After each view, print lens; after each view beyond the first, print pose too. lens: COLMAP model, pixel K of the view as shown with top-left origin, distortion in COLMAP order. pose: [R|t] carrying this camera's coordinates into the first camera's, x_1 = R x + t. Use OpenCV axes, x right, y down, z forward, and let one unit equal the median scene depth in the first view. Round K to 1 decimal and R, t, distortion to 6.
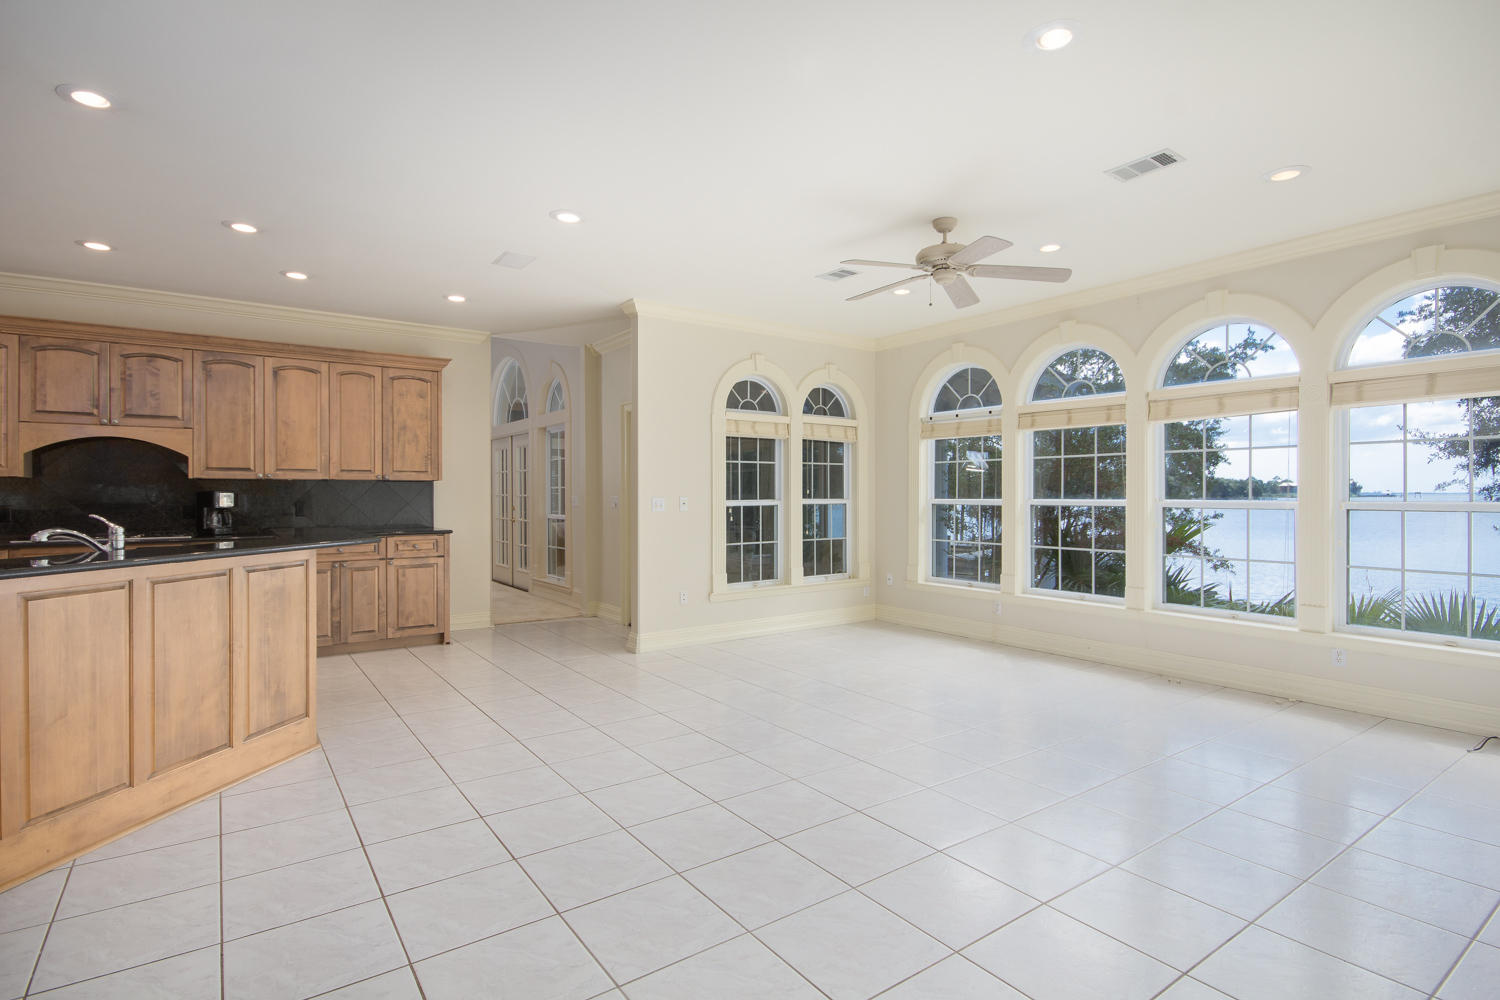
lens RADIAL K [[745.0, 0, 750.0], [0, 745.0, 500.0], [0, 0, 1]] dist [-0.000532, -0.000345]
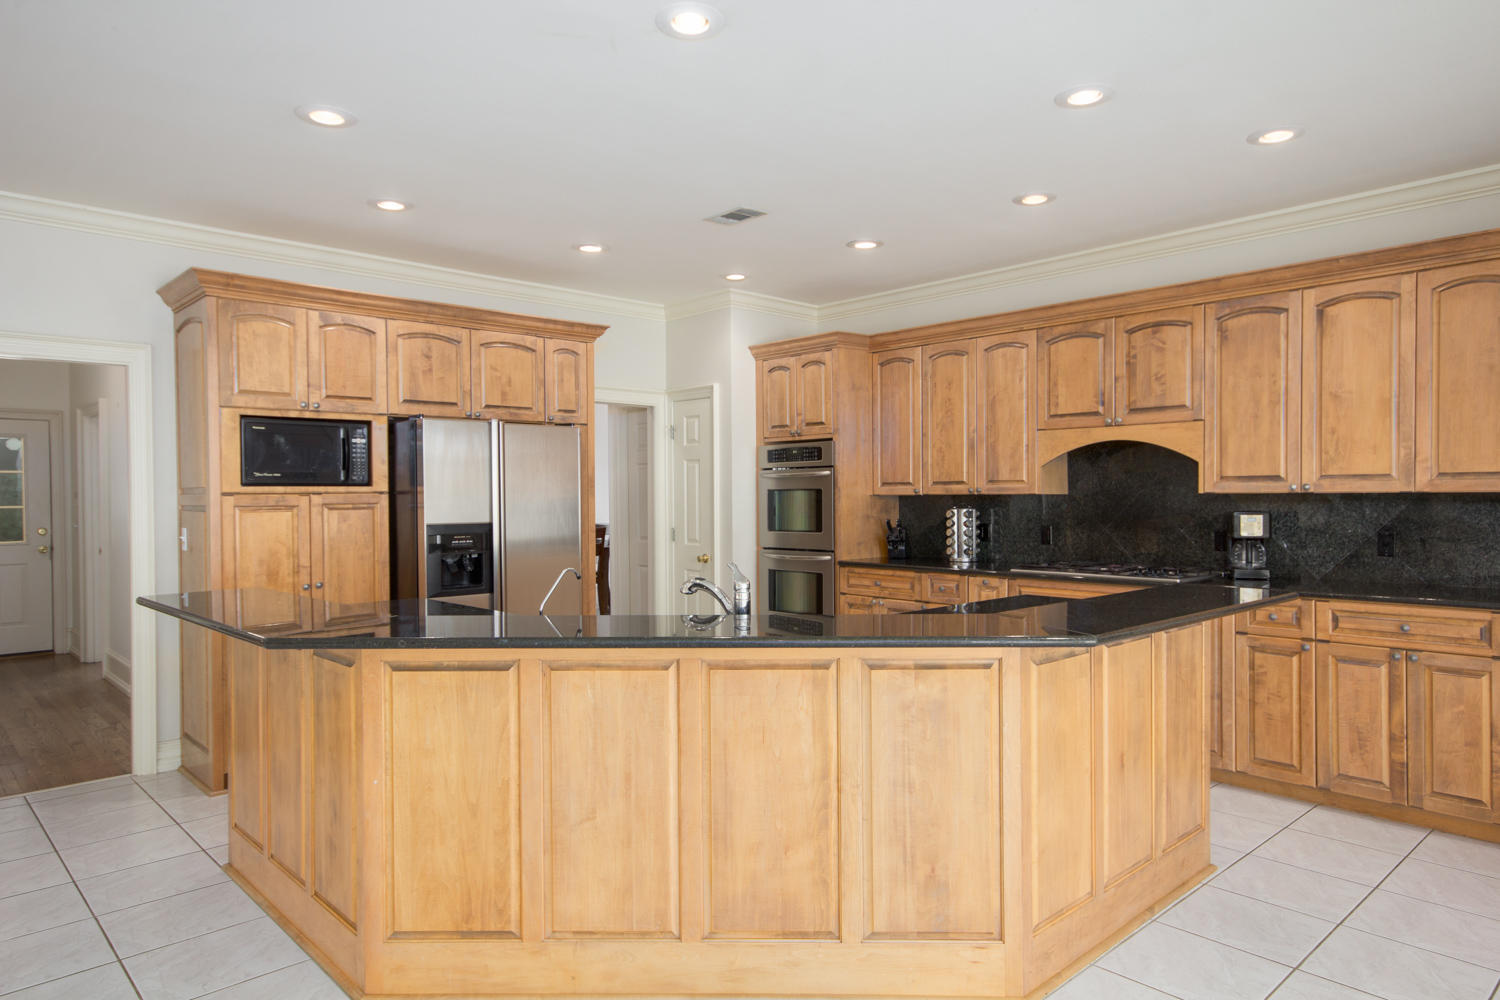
lens RADIAL K [[942.2, 0, 750.0], [0, 942.2, 500.0], [0, 0, 1]] dist [0.018282, -0.001362]
pose [[0.136098, 0.005475, -0.990680, 0.051953], [-0.000360, 0.999985, 0.005477, -0.027871], [0.990695, -0.000389, 0.136098, 0.477520]]
